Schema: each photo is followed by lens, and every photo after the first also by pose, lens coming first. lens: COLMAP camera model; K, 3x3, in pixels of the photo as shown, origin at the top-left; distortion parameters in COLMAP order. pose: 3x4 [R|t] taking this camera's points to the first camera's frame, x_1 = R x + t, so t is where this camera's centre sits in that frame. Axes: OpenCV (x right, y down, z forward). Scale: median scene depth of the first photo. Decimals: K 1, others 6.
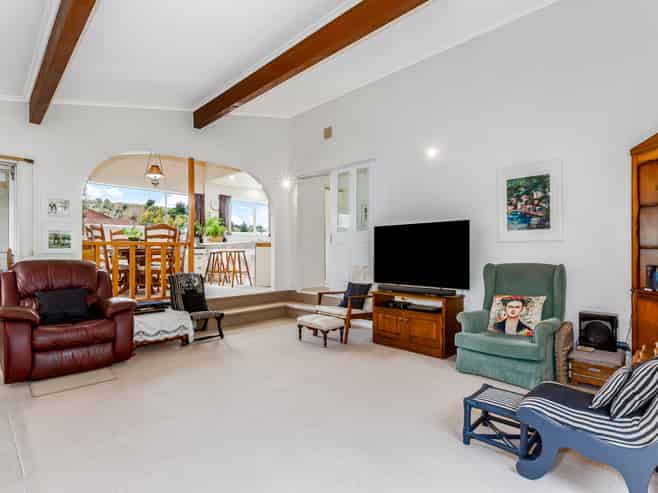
lens RADIAL K [[377.3, 0, 329.0], [0, 377.3, 246.5], [0, 0, 1]] dist [-0.000628, -0.000304]
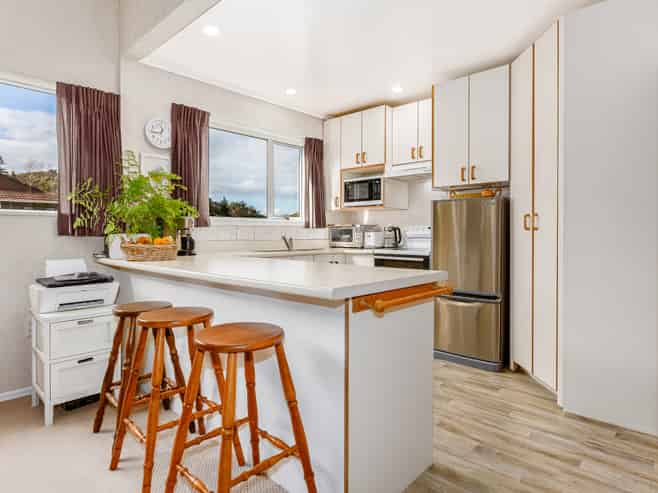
lens RADIAL K [[391.4, 0, 328.8], [0, 391.4, 228.7], [0, 0, 1]] dist [-0.000330, 0.000004]
pose [[0.998398, 0.013614, 0.054911, -0.177877], [-0.013879, 0.999894, 0.004457, -0.033505], [-0.054844, -0.005212, 0.998481, 0.670433]]
